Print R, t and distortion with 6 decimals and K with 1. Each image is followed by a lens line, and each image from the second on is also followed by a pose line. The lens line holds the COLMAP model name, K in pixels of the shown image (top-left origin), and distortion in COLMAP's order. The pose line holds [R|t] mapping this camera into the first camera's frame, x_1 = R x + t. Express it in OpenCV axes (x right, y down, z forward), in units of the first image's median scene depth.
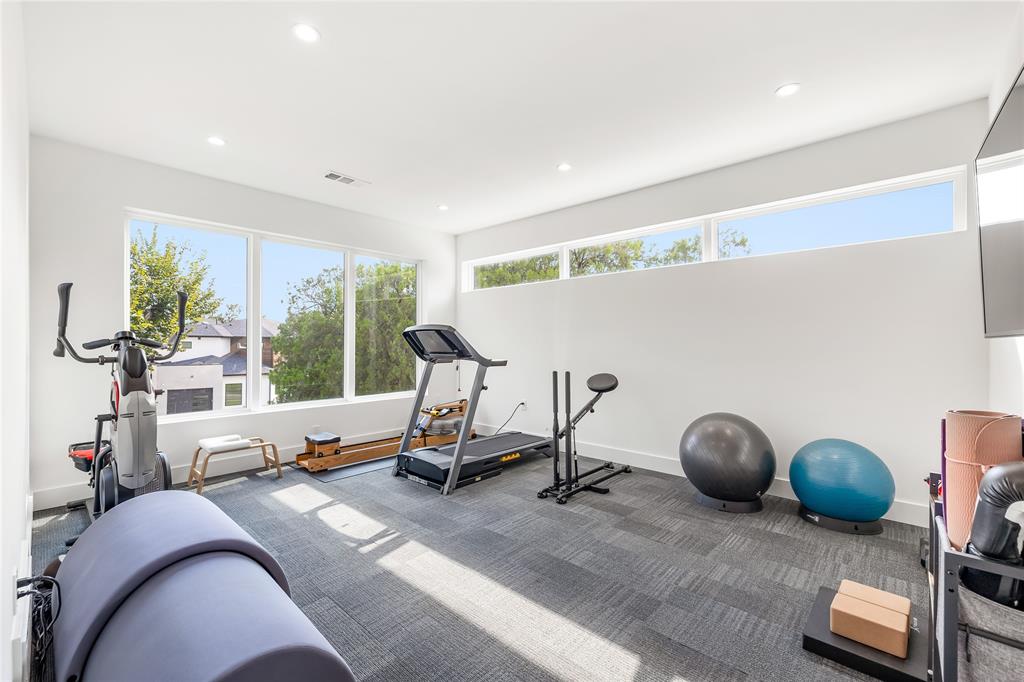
lens RADIAL K [[436.0, 0, 512.8], [0, 436.0, 345.3], [0, 0, 1]] dist [0.000413, -0.000152]
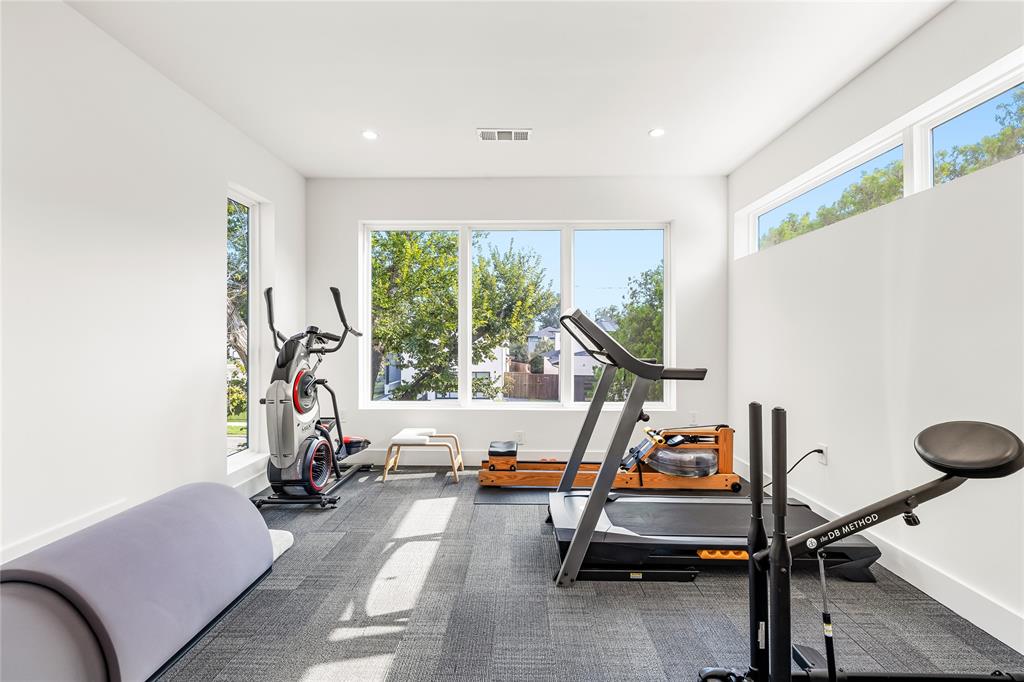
lens RADIAL K [[431.2, 0, 511.0], [0, 431.2, 338.6], [0, 0, 1]] dist [0.001428, 0.000072]
pose [[0.654154, 0.003475, -0.756353, 0.231335], [-0.005721, 0.999984, -0.000353, -0.001940], [0.756340, 0.004558, 0.654163, 0.490576]]
